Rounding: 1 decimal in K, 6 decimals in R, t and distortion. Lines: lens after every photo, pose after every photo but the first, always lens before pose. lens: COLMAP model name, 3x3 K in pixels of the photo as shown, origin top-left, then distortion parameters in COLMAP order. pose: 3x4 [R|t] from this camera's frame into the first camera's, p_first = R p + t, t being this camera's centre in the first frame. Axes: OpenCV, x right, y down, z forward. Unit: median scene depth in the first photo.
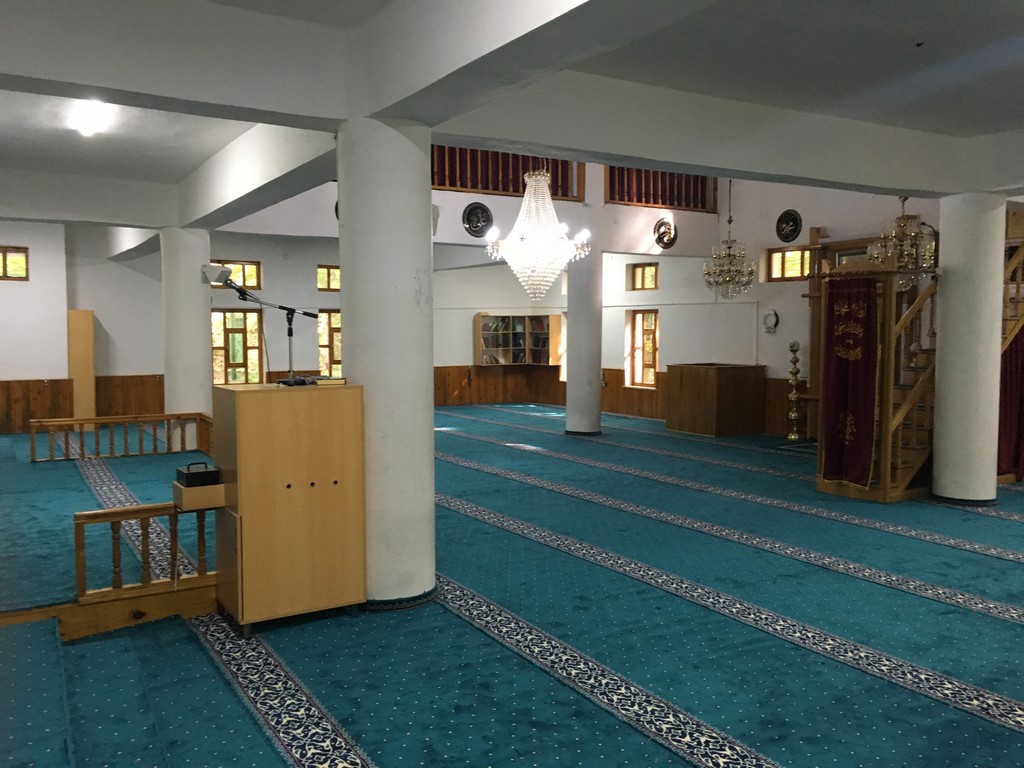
lens RADIAL K [[871.9, 0, 512.0], [0, 871.9, 384.0], [0, 0, 1]] dist [0.097957, -0.119141]
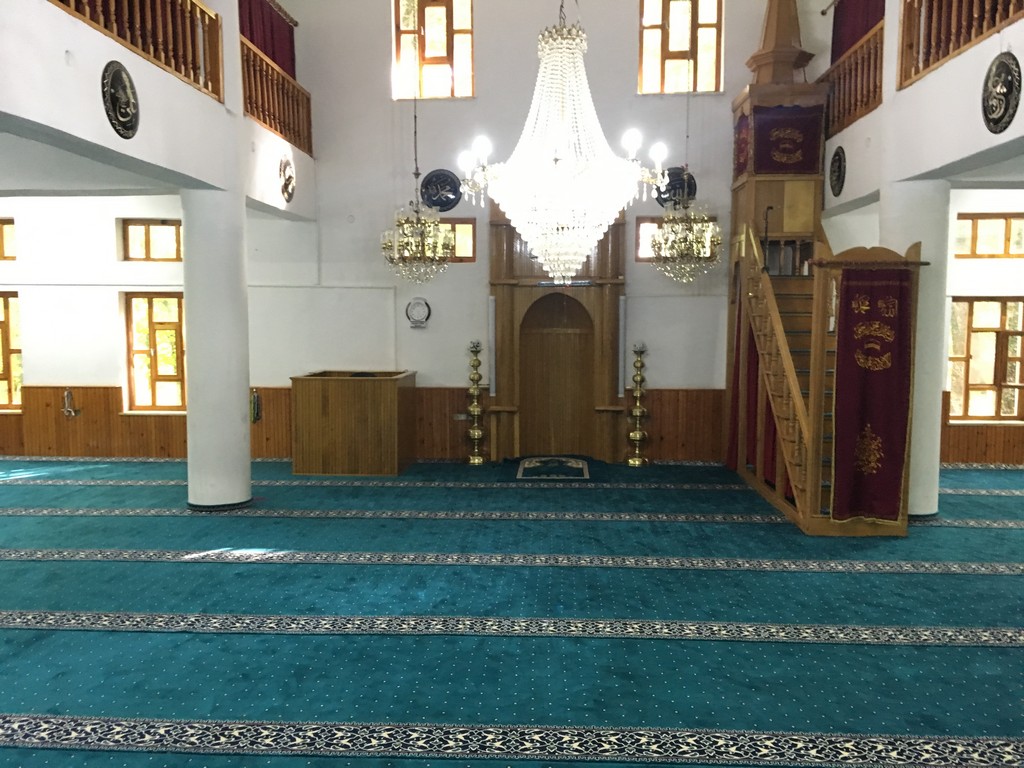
lens RADIAL K [[871.9, 0, 512.0], [0, 871.9, 384.0], [0, 0, 1]] dist [0.097957, -0.119141]
pose [[0.564159, -0.070705, 0.822633, -0.483653], [0.051297, 0.997403, 0.050547, -0.073965], [-0.824071, 0.013682, 0.566321, 0.838074]]
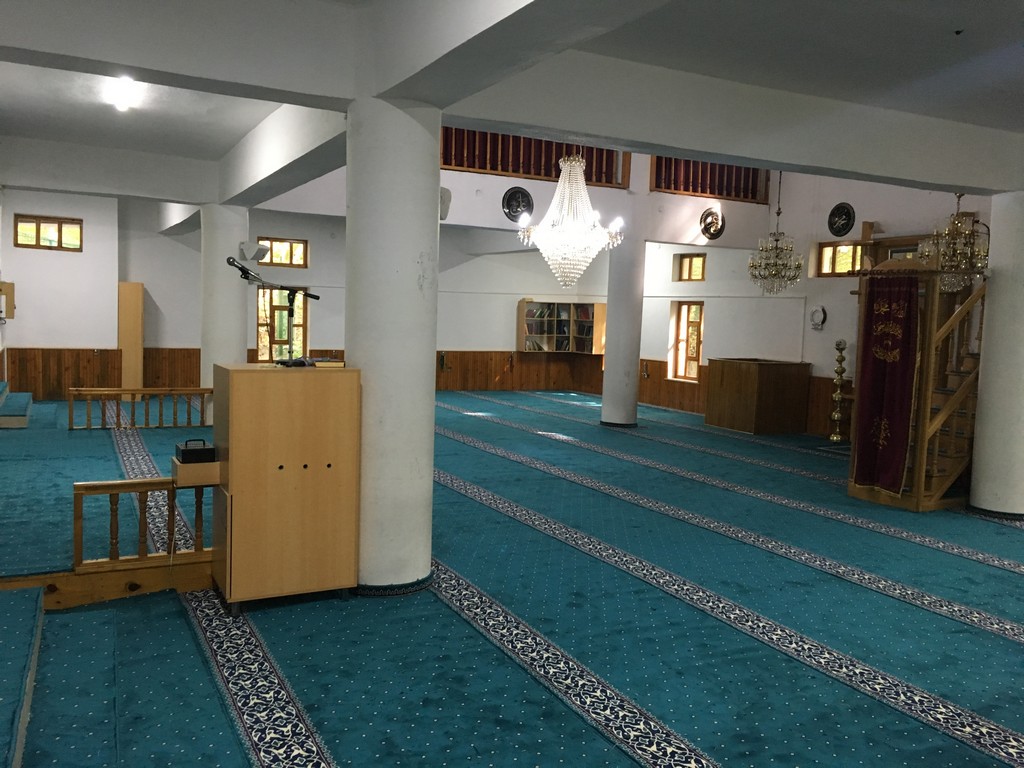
lens RADIAL K [[871.9, 0, 512.0], [0, 871.9, 384.0], [0, 0, 1]] dist [0.097957, -0.119141]
pose [[0.997059, 0.041186, -0.064630, 0.039327], [-0.040100, 0.999033, 0.018015, -0.003975], [0.065310, -0.015370, 0.997747, 0.012575]]
